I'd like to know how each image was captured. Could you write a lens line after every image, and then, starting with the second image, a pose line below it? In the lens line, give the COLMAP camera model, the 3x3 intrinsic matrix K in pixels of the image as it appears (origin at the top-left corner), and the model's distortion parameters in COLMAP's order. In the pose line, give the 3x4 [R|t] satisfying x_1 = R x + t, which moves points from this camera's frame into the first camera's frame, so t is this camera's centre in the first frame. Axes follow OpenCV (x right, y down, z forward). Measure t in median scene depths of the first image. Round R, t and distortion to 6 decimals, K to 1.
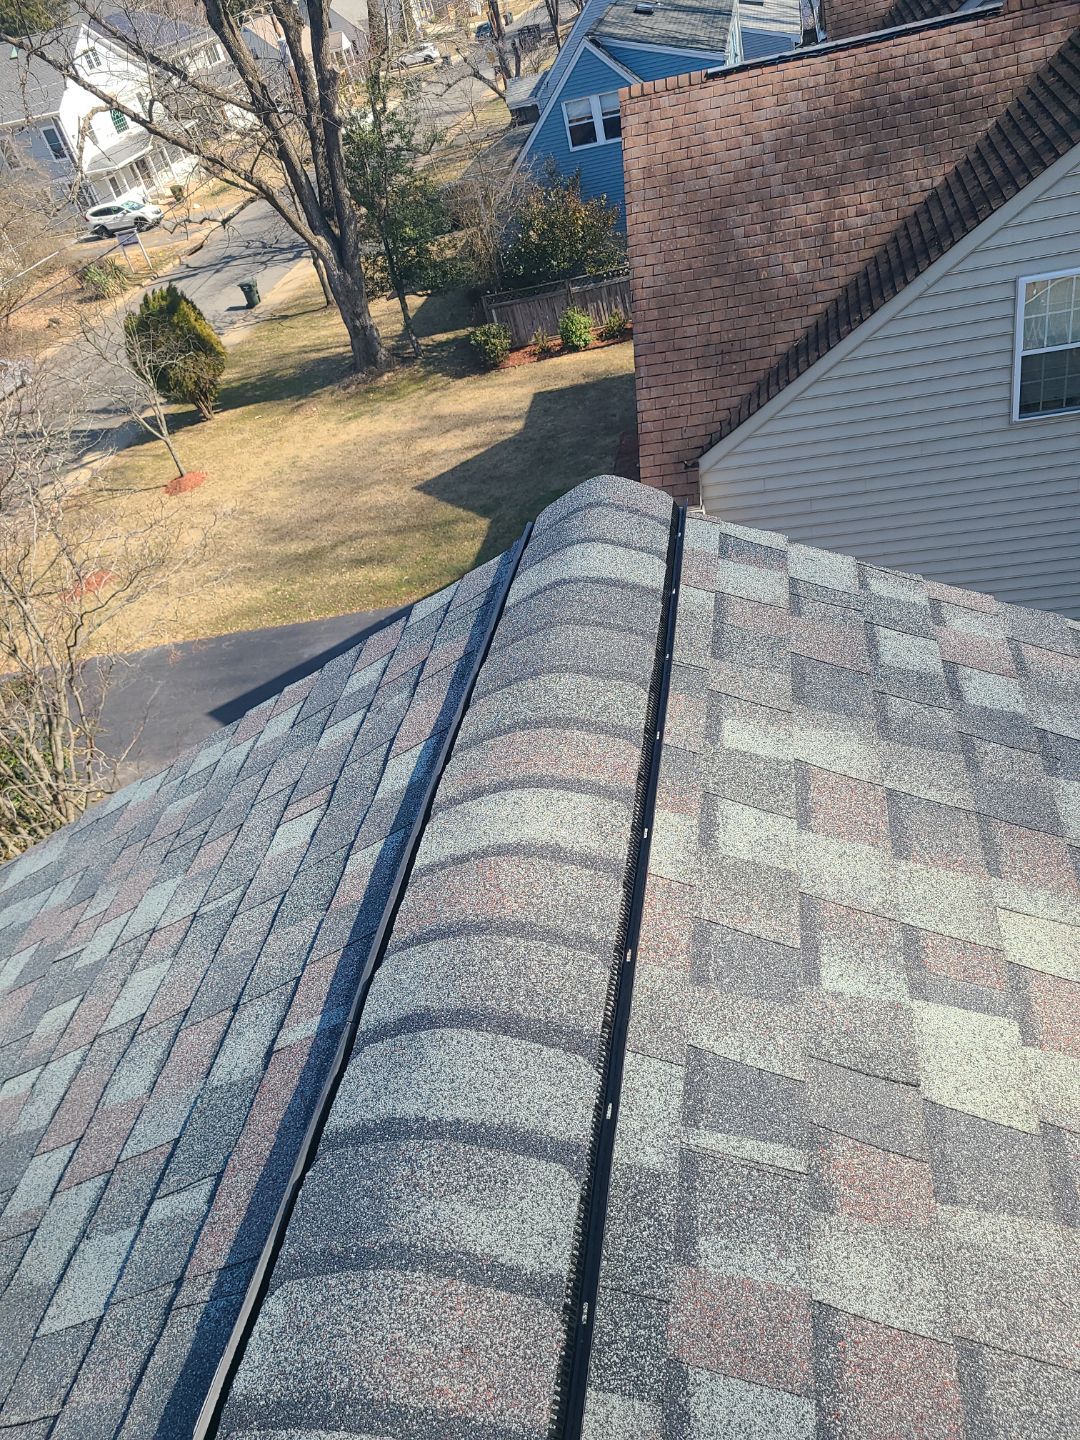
lens RADIAL K [[1054.8, 0, 577.6], [0, 1054.8, 715.9], [0, 0, 1]] dist [0.033557, -0.020957]
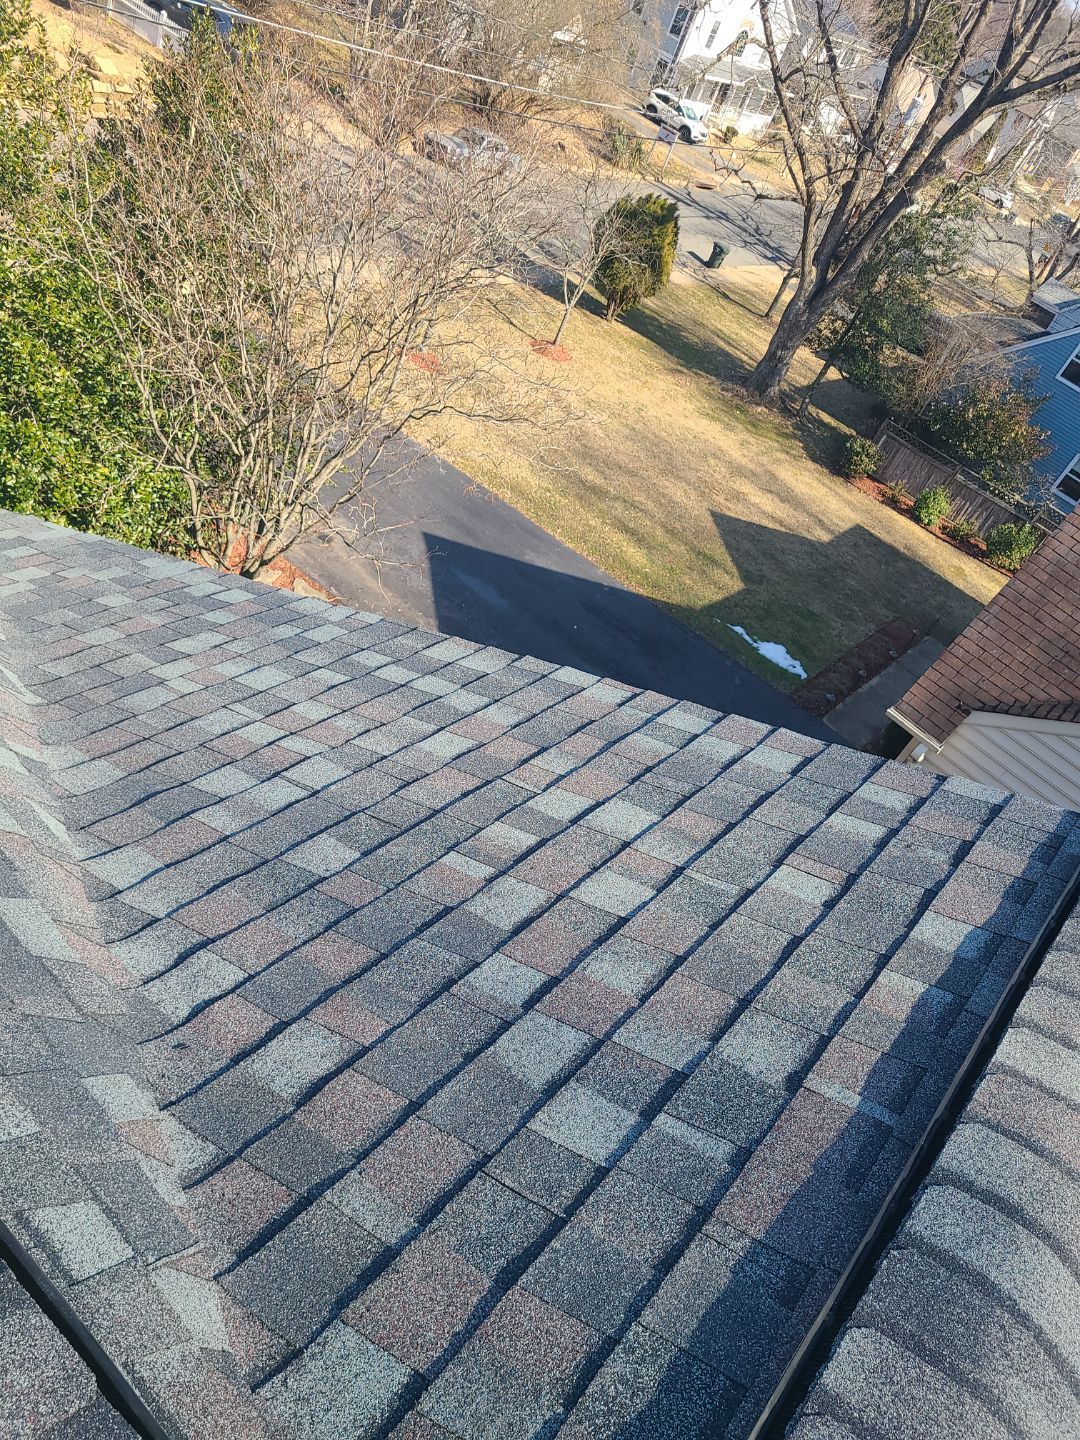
lens RADIAL K [[1084.8, 0, 462.1], [0, 1084.8, 666.0], [0, 0, 1]] dist [0.012512, 0.003517]
pose [[0.704224, 0.707109, -0.063761, -0.142161], [-0.708126, 0.706031, 0.008802, 0.044578], [0.051241, 0.038952, 0.997926, -0.036994]]
